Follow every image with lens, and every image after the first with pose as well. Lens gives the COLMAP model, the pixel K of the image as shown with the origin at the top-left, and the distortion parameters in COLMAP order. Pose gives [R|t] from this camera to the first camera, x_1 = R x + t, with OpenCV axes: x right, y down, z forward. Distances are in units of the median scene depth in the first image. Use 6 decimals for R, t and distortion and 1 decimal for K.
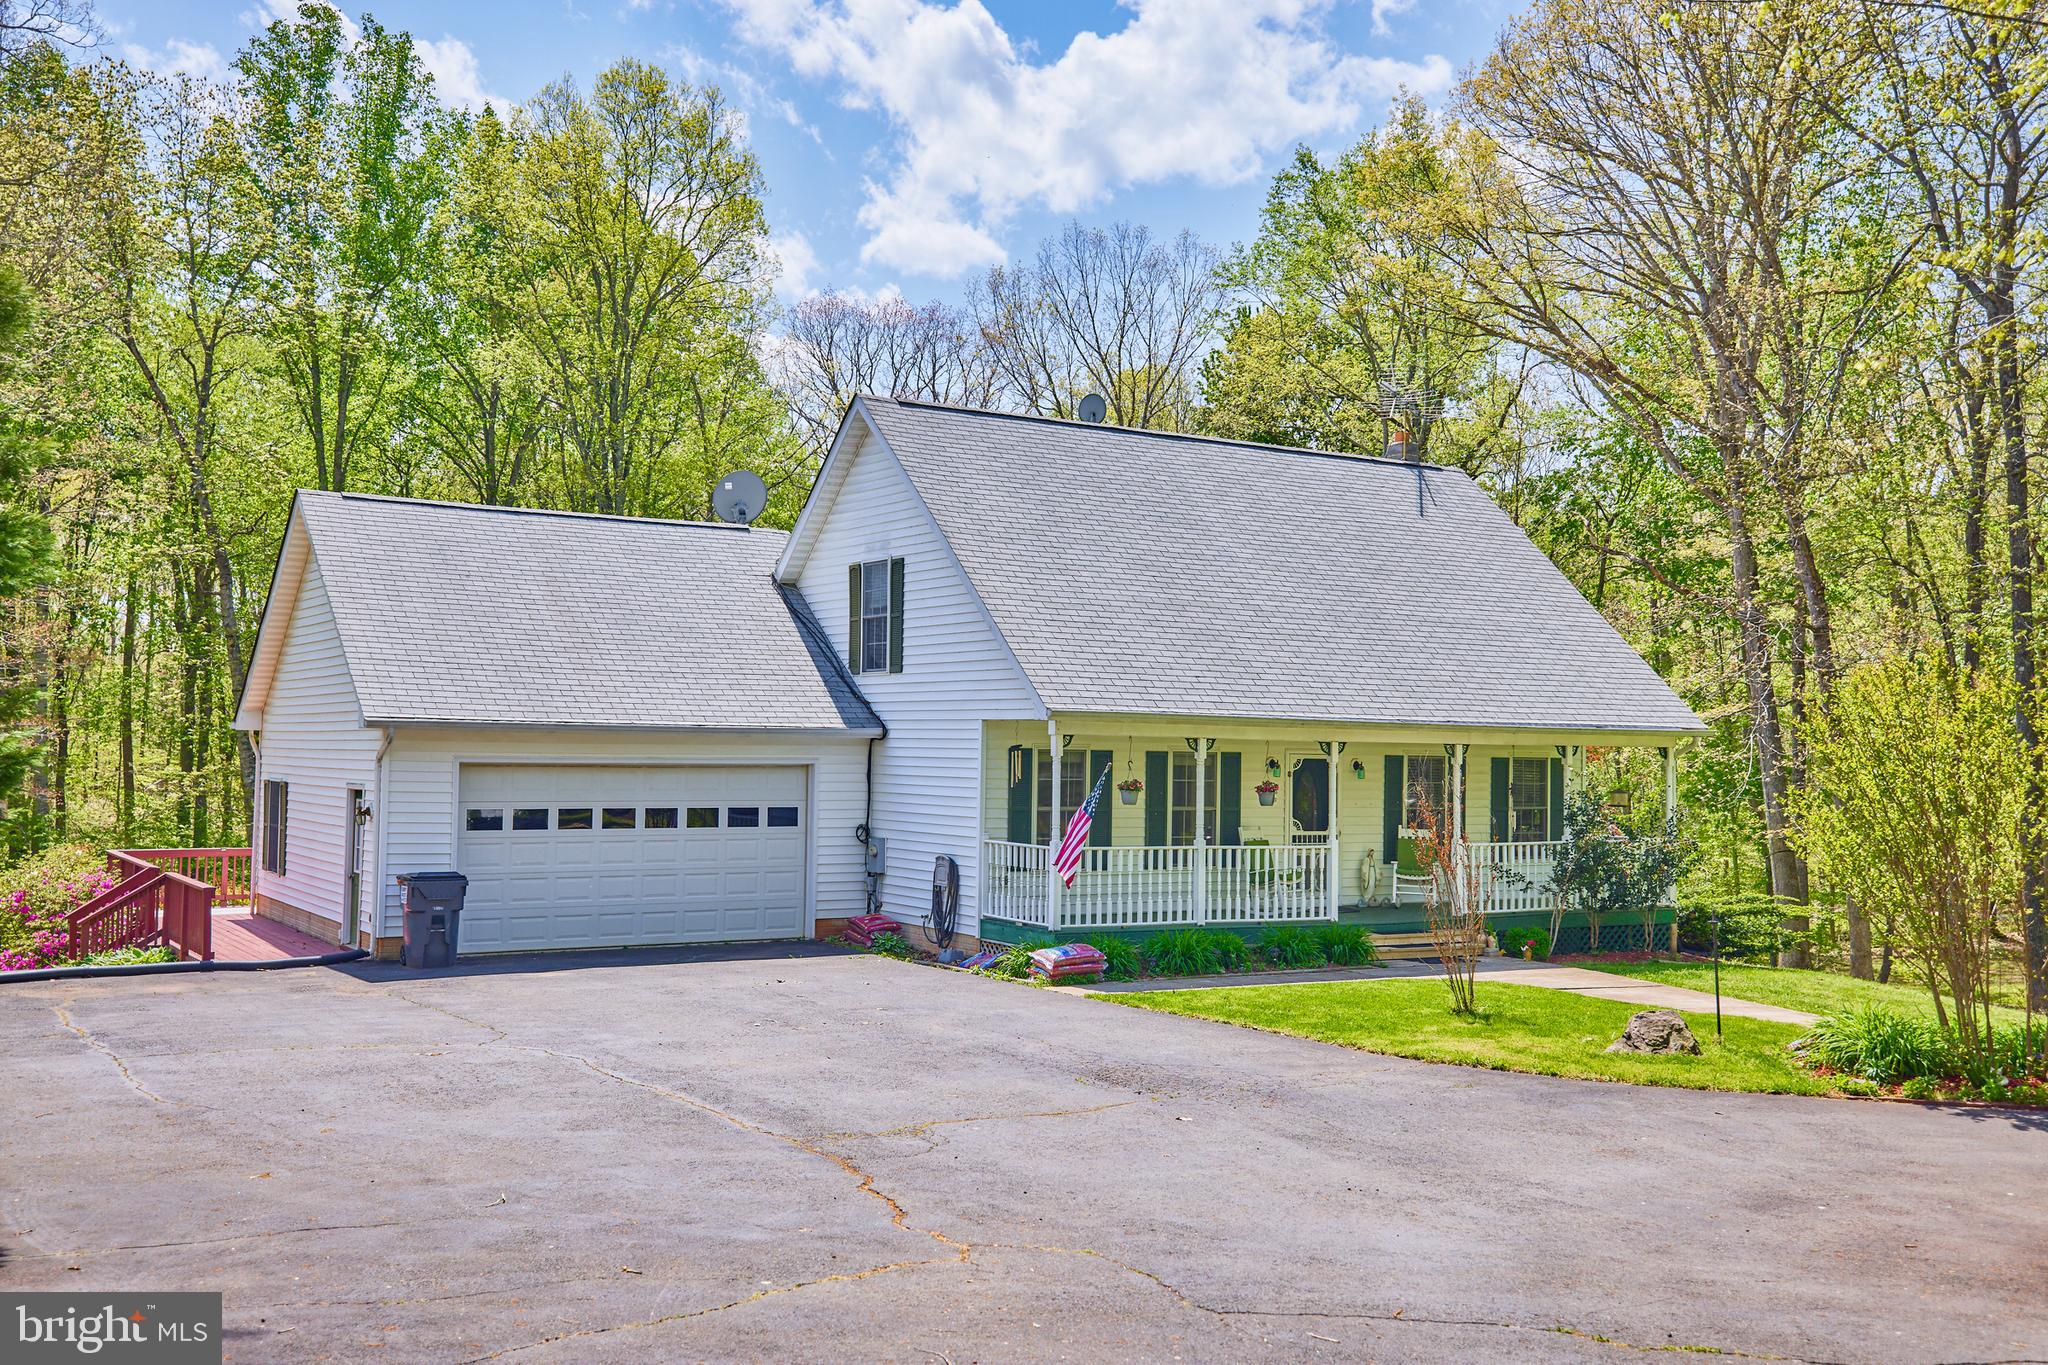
lens RADIAL K [[1925.1, 0, 1023.4], [0, 1925.1, 684.0], [0, 0, 1]] dist [0.028870, 0.086181]
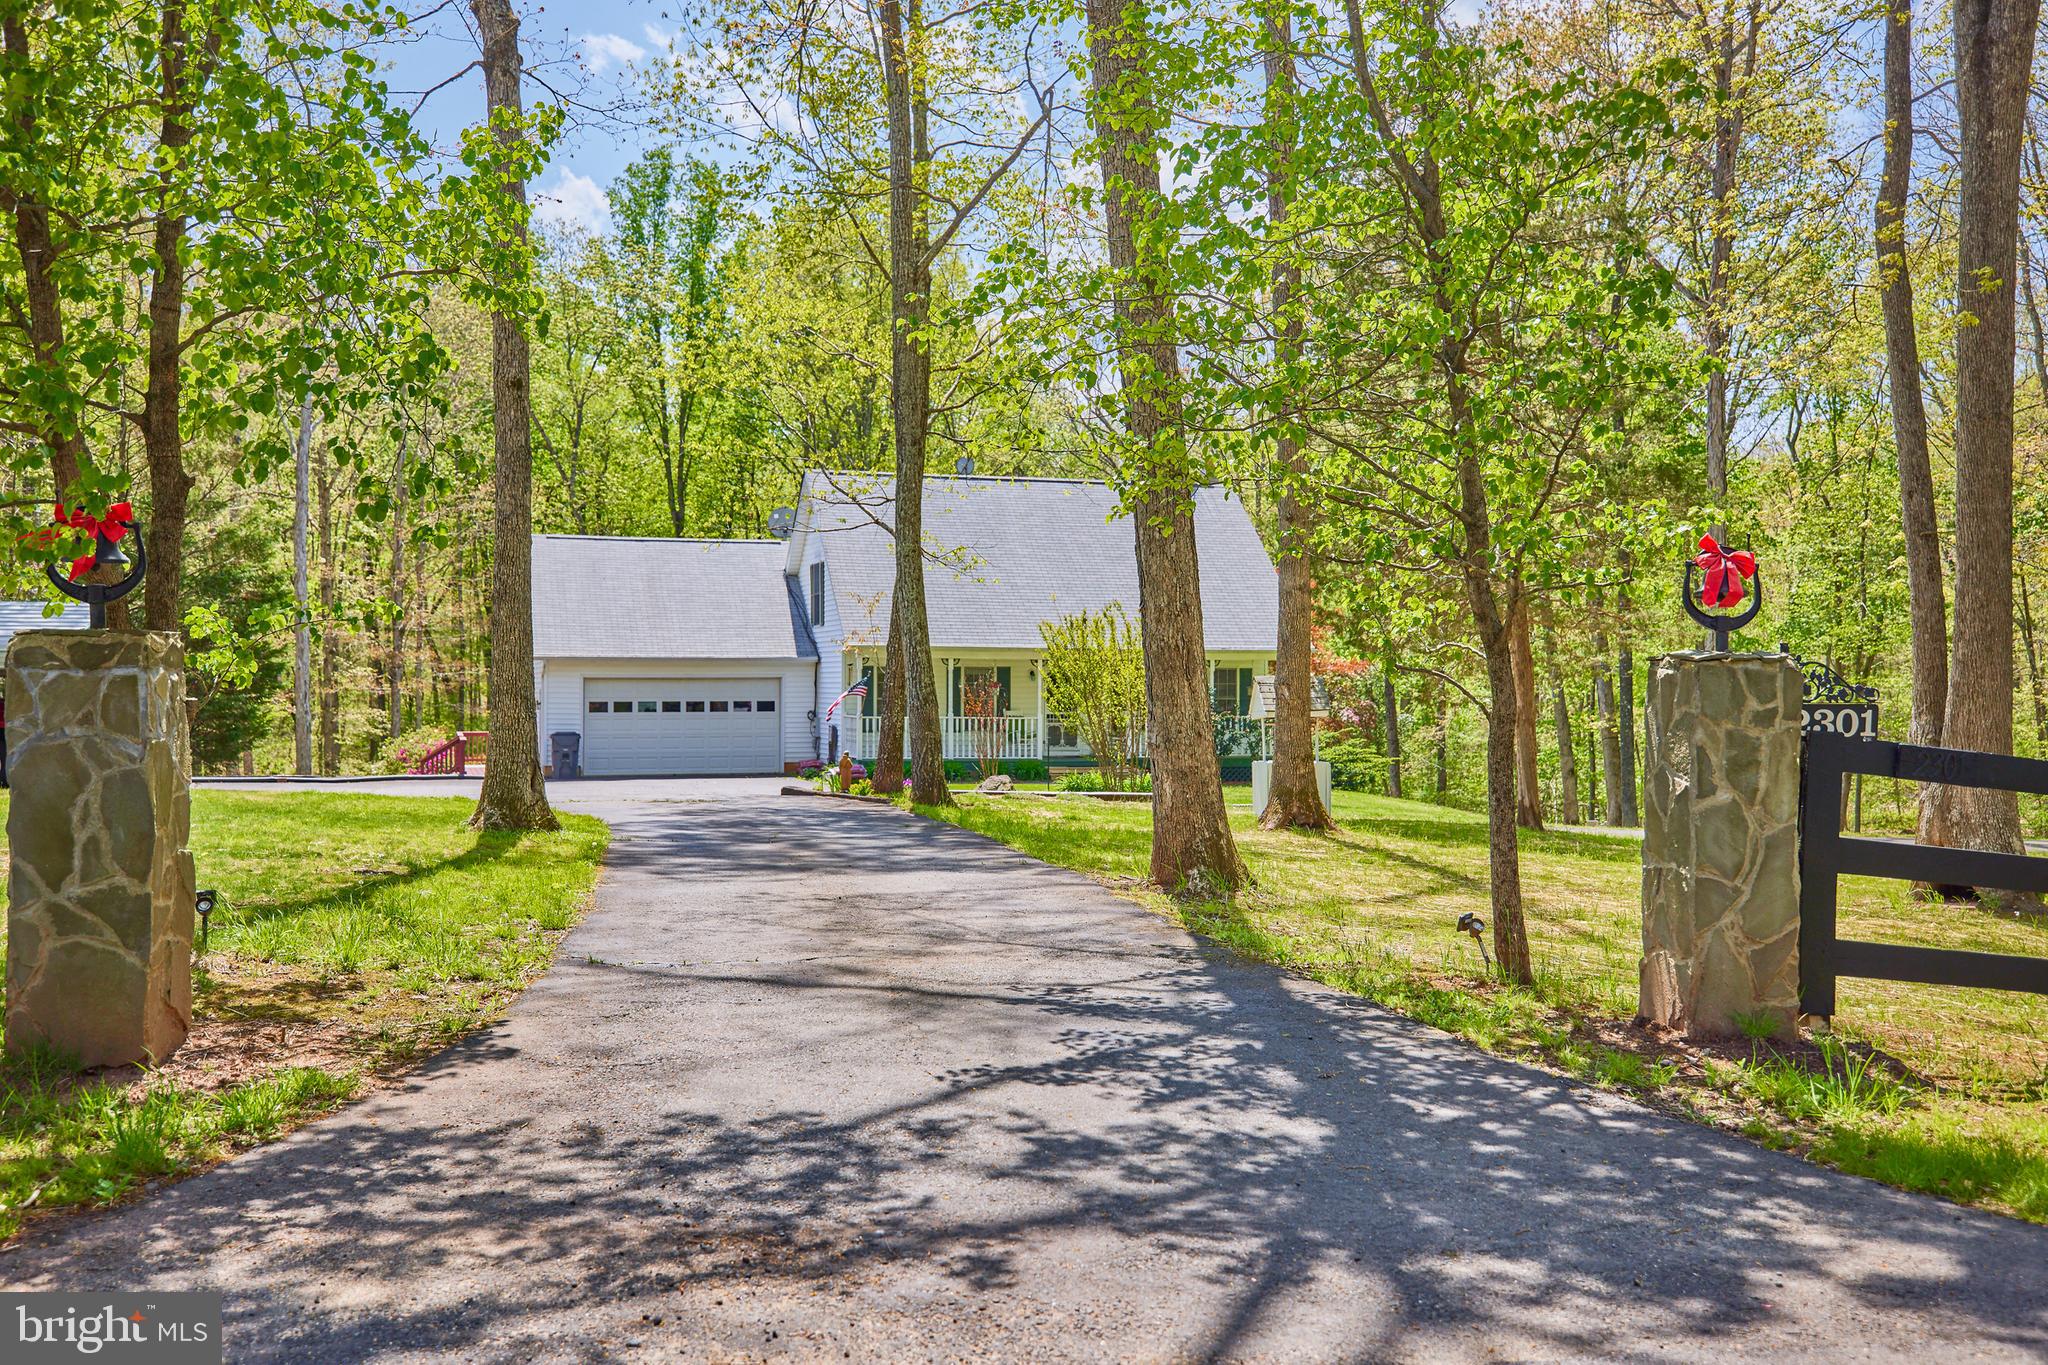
lens RADIAL K [[1925.1, 0, 1023.4], [0, 1925.1, 684.0], [0, 0, 1]] dist [0.028870, 0.086181]
pose [[0.967850, -0.013042, -0.251190, 0.562179], [0.021647, 0.999269, 0.031524, -0.004390], [0.250595, -0.035948, 0.967424, -0.695170]]
